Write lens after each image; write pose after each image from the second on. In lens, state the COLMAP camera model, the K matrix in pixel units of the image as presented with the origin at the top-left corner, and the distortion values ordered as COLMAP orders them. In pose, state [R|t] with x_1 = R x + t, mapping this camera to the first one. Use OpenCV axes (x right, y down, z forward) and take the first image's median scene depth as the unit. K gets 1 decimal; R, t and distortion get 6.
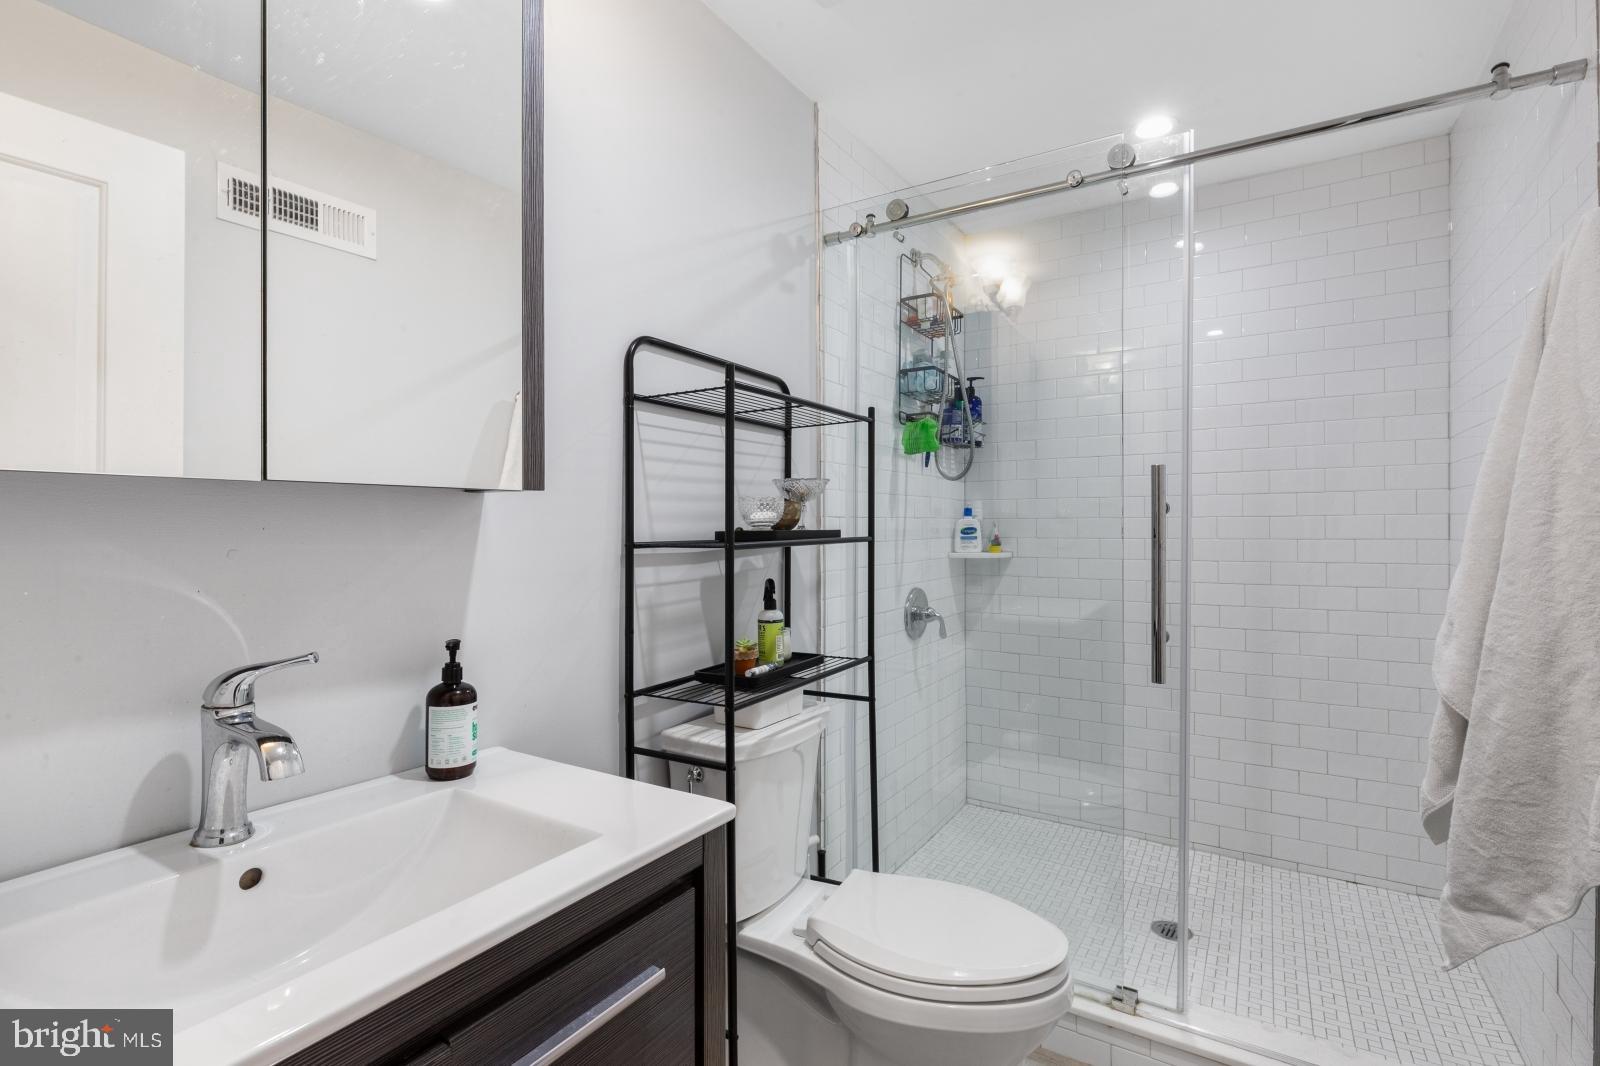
lens RADIAL K [[739.4, 0, 801.2], [0, 739.4, 525.3], [0, 0, 1]] dist [0.002213, -0.000323]
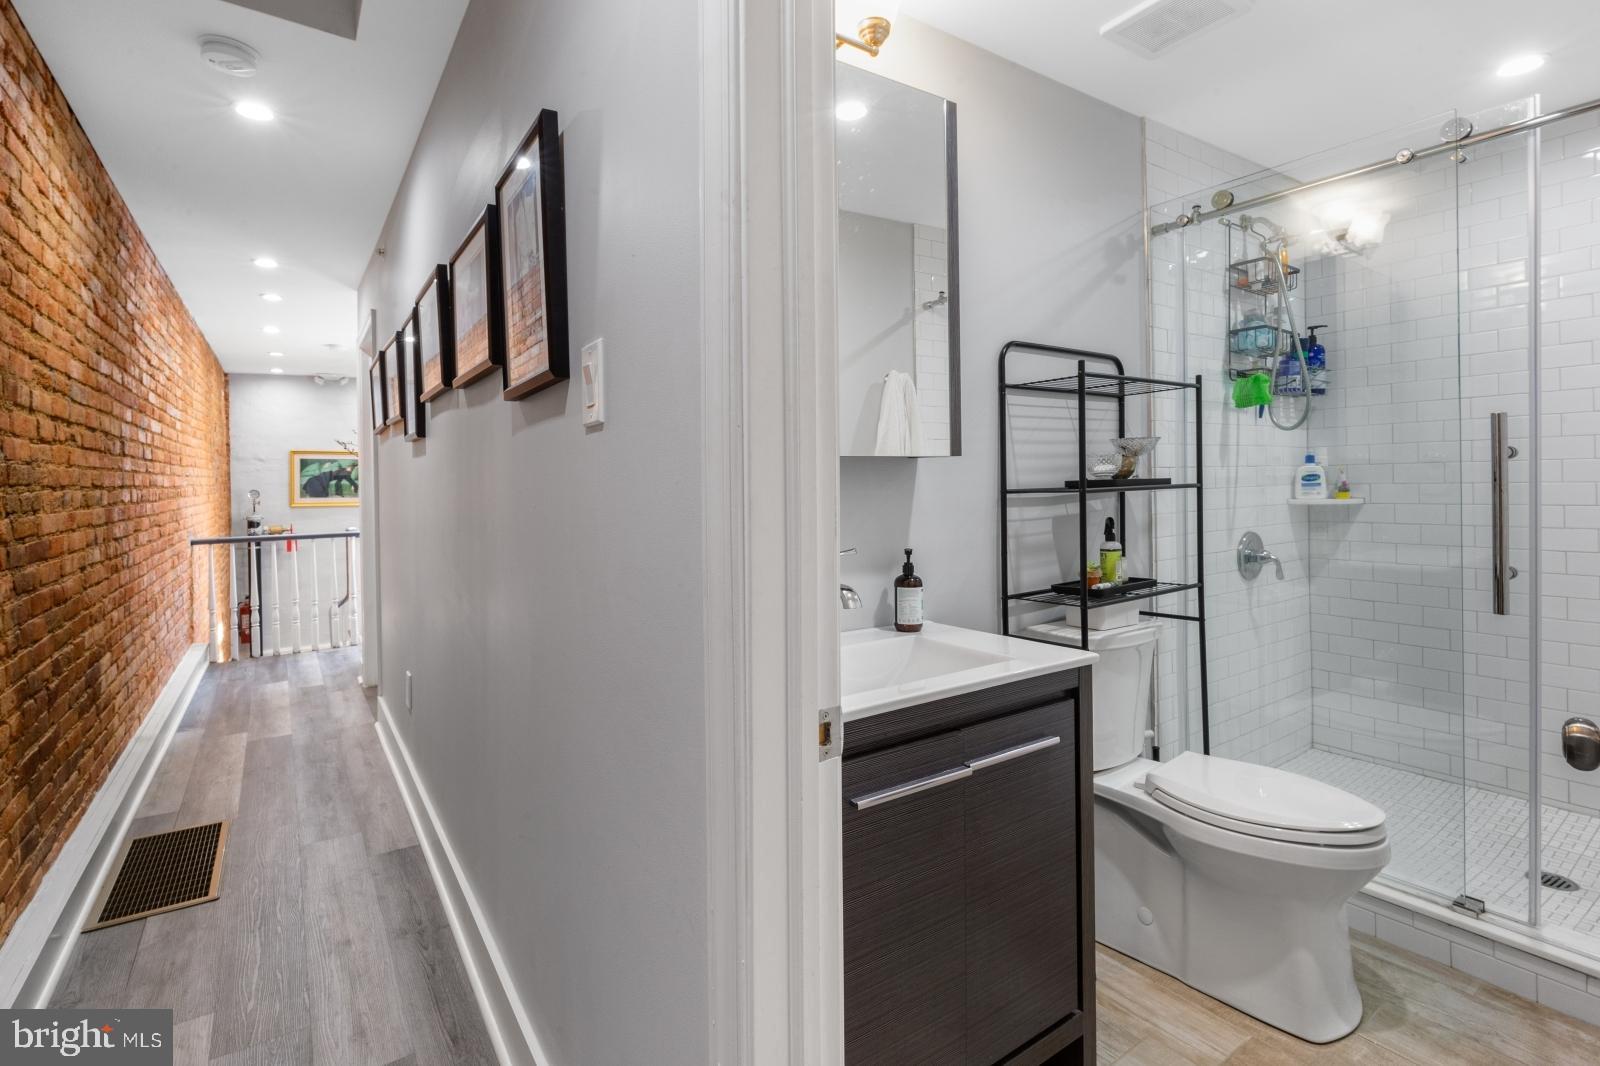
lens RADIAL K [[745.9, 0, 790.5], [0, 745.9, 487.4], [0, 0, 1]] dist [-0.001471, -0.000350]
pose [[0.914631, -0.011065, -0.404139, -0.023456], [0.016107, 0.999829, 0.009077, -0.000009], [0.403970, -0.014811, 0.914652, -0.372277]]
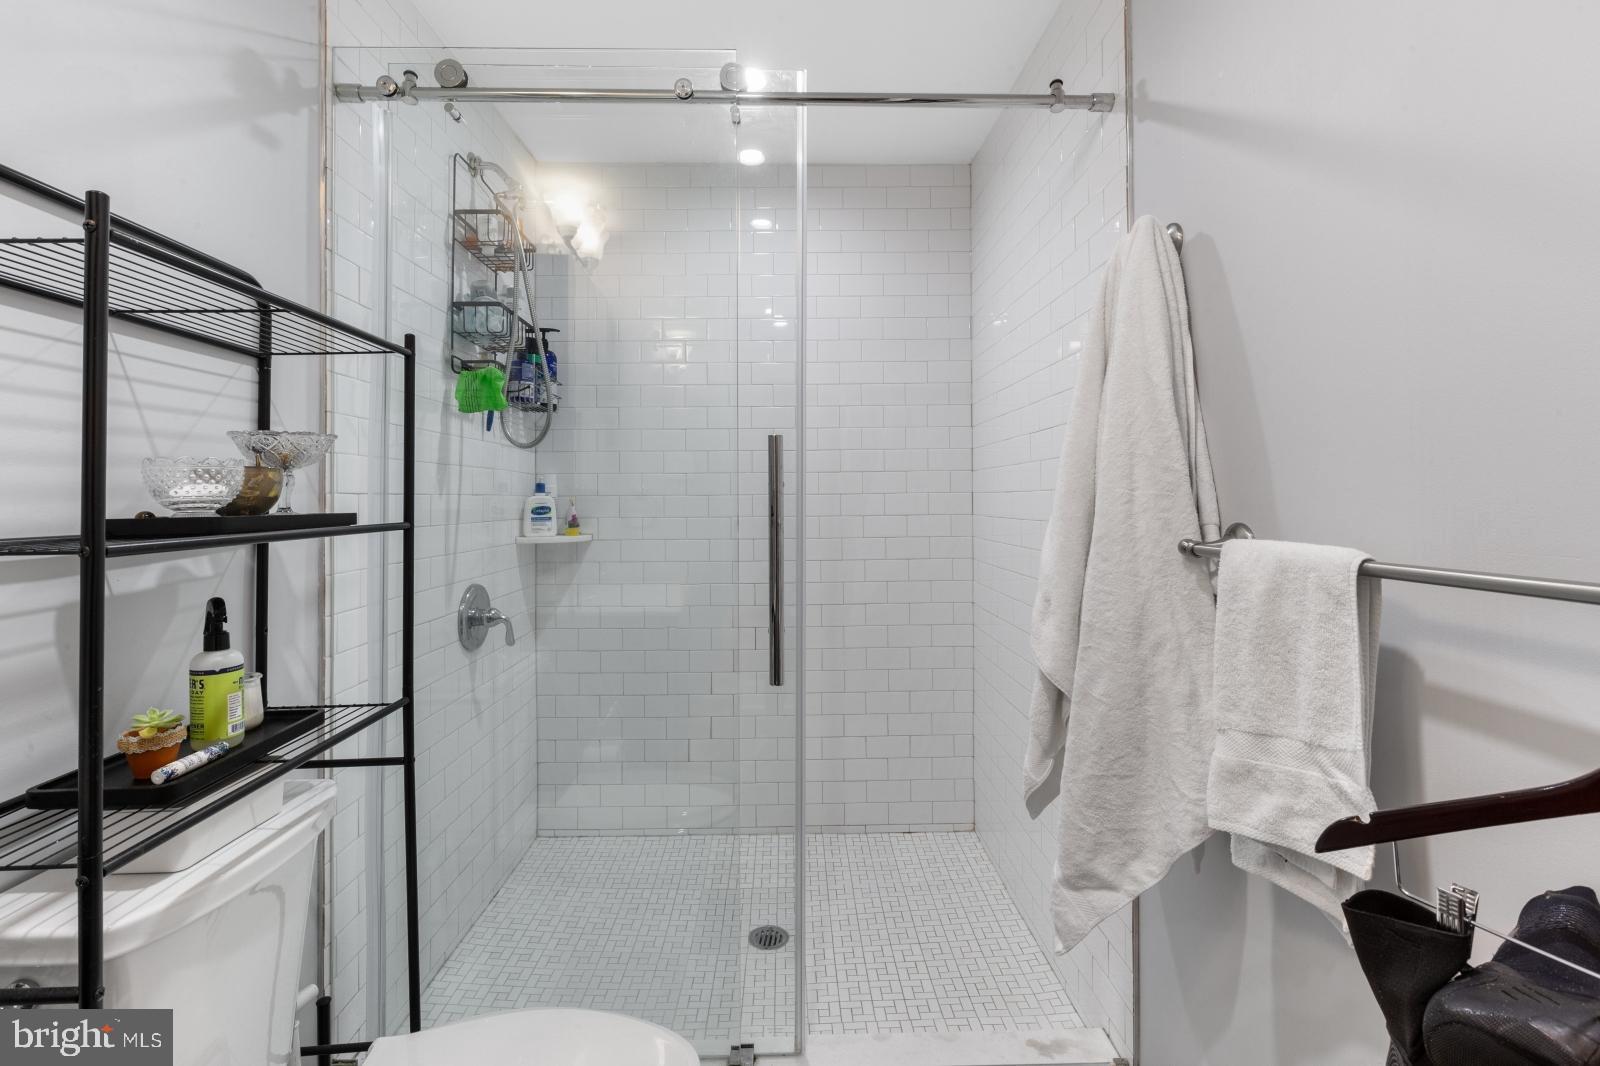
lens RADIAL K [[740.4, 0, 792.3], [0, 740.4, 490.1], [0, 0, 1]] dist [-0.001116, -0.000364]
pose [[0.842562, 0.004751, 0.538578, 0.024476], [0.004013, 0.999878, -0.015099, -0.003001], [-0.538584, 0.014883, 0.842440, 0.231258]]
